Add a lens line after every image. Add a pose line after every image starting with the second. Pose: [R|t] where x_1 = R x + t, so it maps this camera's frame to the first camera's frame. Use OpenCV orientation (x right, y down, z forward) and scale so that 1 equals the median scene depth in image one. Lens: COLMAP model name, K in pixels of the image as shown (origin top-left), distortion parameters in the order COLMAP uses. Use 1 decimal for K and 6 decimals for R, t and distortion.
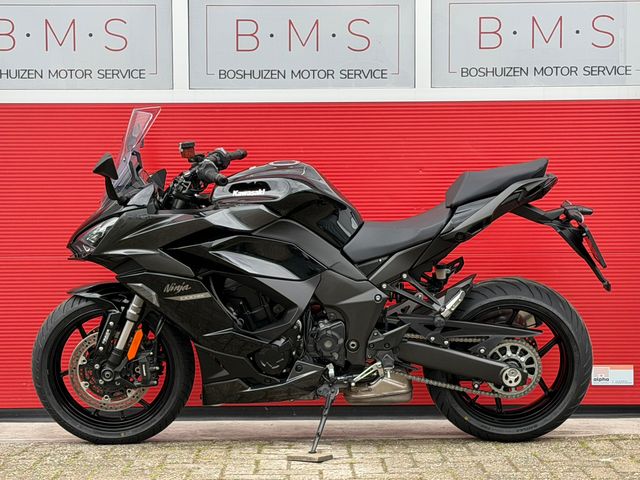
lens RADIAL K [[1464.8, 0, 323.3], [0, 1464.8, 242.5], [0, 0, 1]] dist [0.128275, 0.000000]
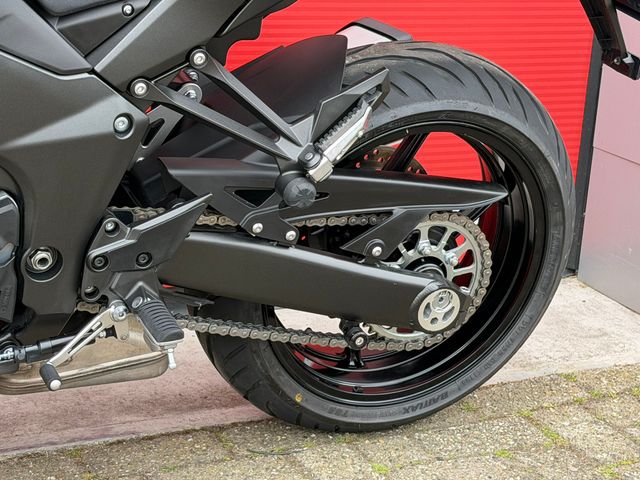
lens RADIAL K [[1464.8, 0, 343.3], [0, 1464.8, 252.3], [0, 0, 1]] dist [0.128275, 0.000000]
pose [[0.890868, -0.068257, 0.449105, -0.069962], [-0.065752, 0.958860, 0.276161, -0.029862], [-0.449478, -0.275553, 0.849729, 0.684822]]
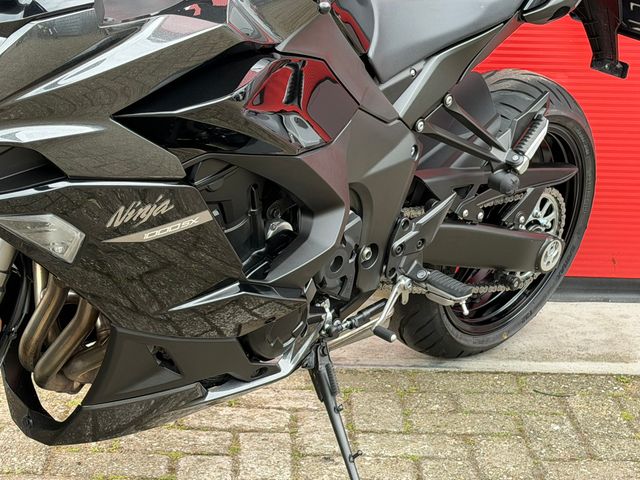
lens RADIAL K [[1467.0, 0, 313.9], [0, 1467.0, 243.6], [0, 0, 1]] dist [0.159338, 0.000000]
pose [[0.684170, -0.185934, 0.705223, -0.329215], [-0.013516, 0.963558, 0.267158, -0.061180], [-0.729197, -0.192313, 0.656725, 0.701528]]
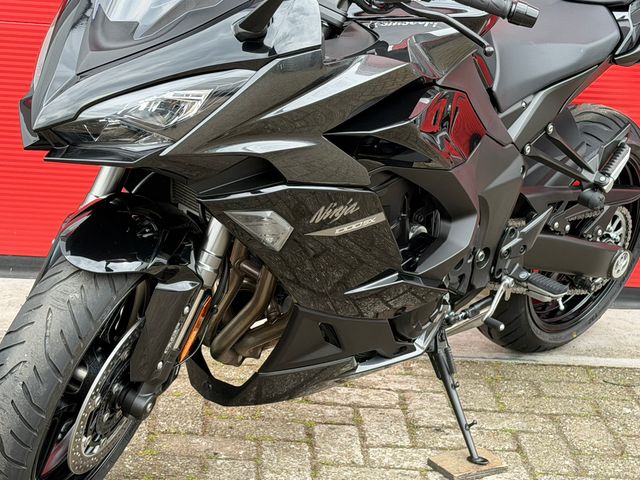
lens RADIAL K [[1467.0, 0, 310.8], [0, 1467.0, 245.6], [0, 0, 1]] dist [0.159338, 0.000000]
pose [[0.674061, -0.157012, 0.721796, -0.434890], [-0.042326, 0.967333, 0.249950, -0.073621], [-0.737462, -0.199033, 0.645396, 0.684766]]
